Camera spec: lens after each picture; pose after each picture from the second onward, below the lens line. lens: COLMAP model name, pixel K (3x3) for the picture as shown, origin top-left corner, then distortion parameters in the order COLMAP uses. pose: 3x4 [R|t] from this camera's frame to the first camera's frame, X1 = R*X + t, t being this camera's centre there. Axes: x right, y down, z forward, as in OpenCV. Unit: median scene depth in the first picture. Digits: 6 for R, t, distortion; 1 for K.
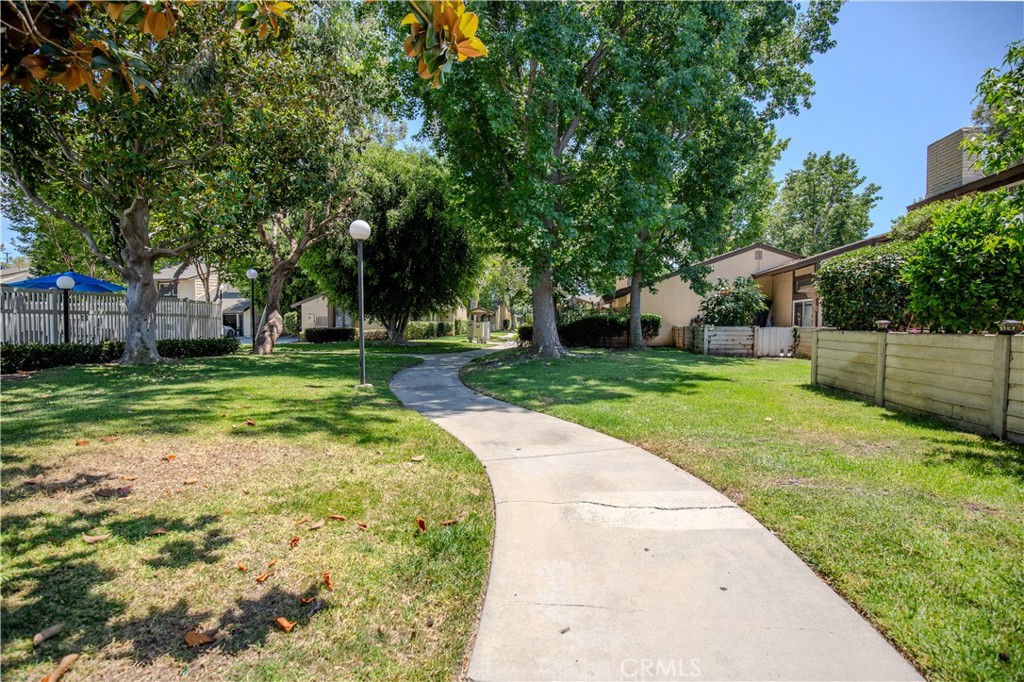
lens RADIAL K [[480.8, 0, 509.1], [0, 480.8, 340.4], [0, 0, 1]] dist [-0.024017, 0.000732]
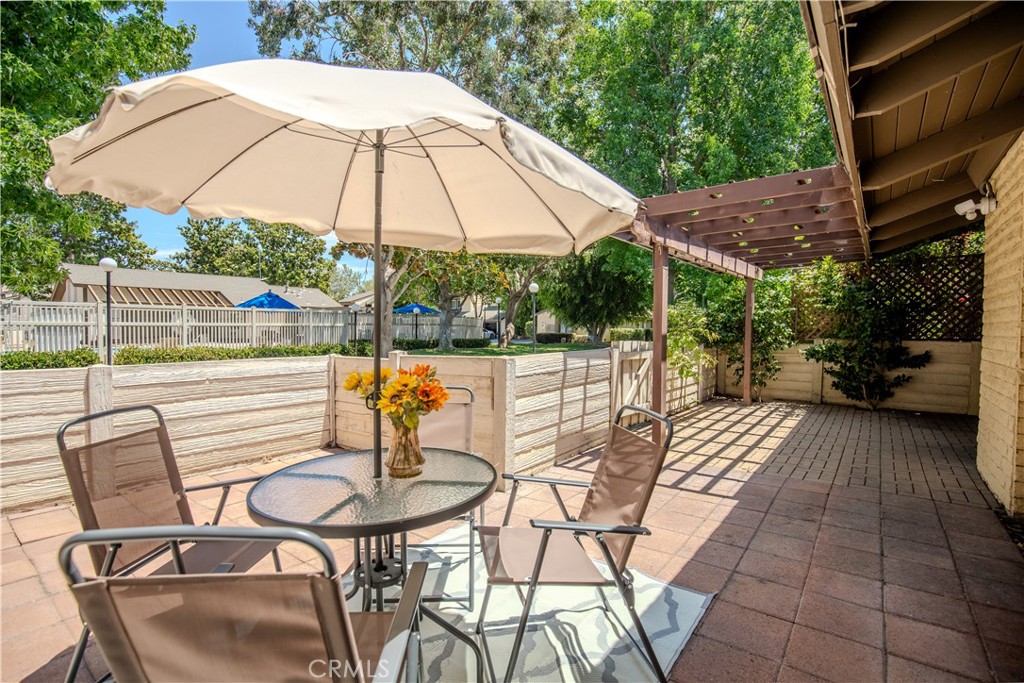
lens RADIAL K [[480.8, 0, 509.1], [0, 480.8, 340.9], [0, 0, 1]] dist [-0.024017, 0.000732]
pose [[0.875311, 0.018175, -0.483219, 0.302114], [-0.023080, 0.999725, -0.004207, 0.007935], [0.483010, 0.014835, 0.875489, -0.443646]]
